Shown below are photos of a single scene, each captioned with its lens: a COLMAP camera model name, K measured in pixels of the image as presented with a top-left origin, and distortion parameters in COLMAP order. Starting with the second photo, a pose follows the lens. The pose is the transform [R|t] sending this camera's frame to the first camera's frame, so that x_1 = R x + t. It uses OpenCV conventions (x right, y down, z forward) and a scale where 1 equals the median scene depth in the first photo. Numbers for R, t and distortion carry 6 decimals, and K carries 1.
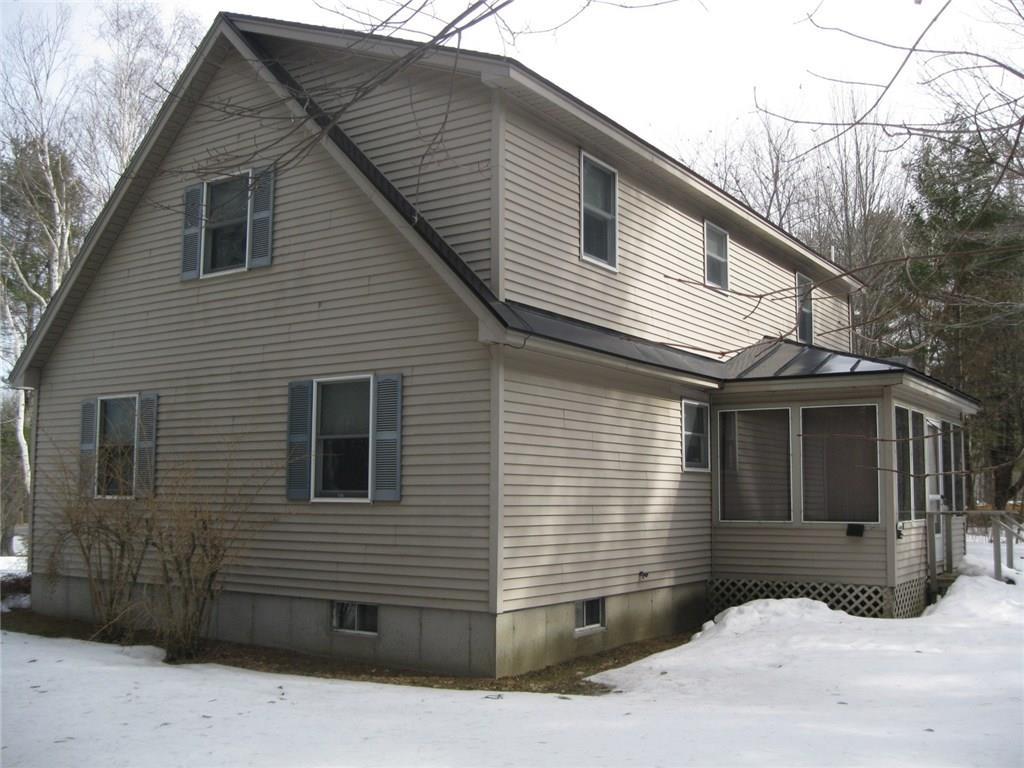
lens RADIAL K [[1034.8, 0, 512.0], [0, 1034.8, 384.0], [0, 0, 1]] dist [-0.113676, 0.014406]
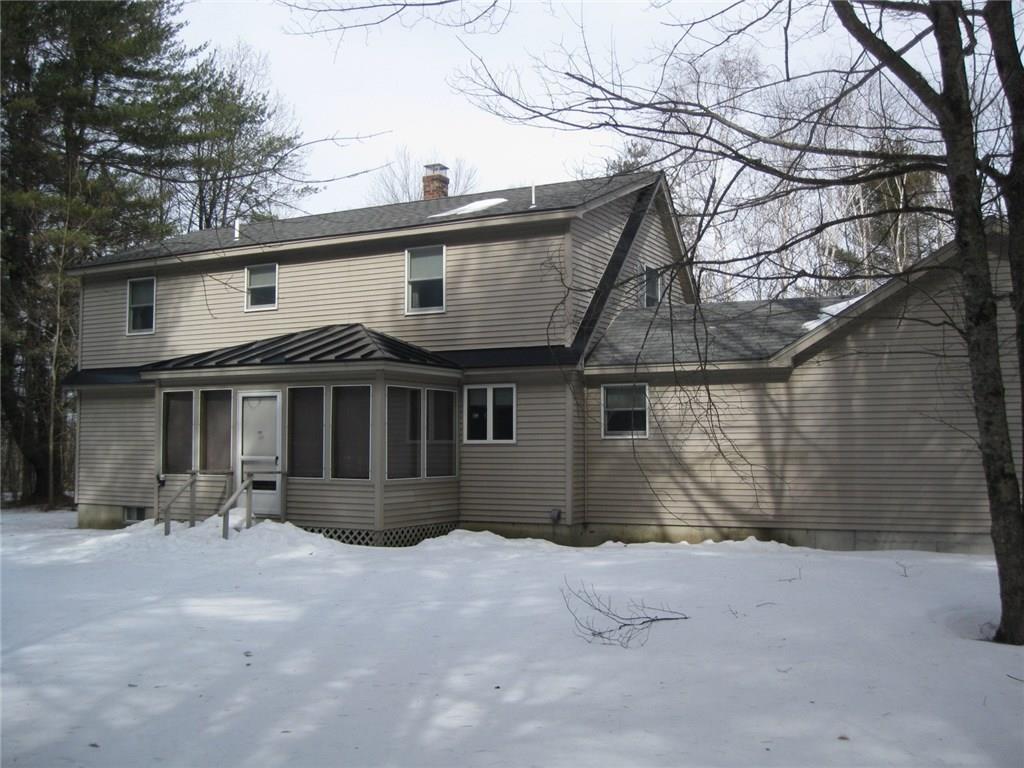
lens RADIAL K [[1034.8, 0, 512.0], [0, 1034.8, 384.0], [0, 0, 1]] dist [-0.113676, 0.014406]
pose [[0.107798, -0.063625, -0.992135, 1.967772], [0.102970, 0.993297, -0.052512, 0.142611], [0.988826, -0.096500, 0.113627, 1.422058]]
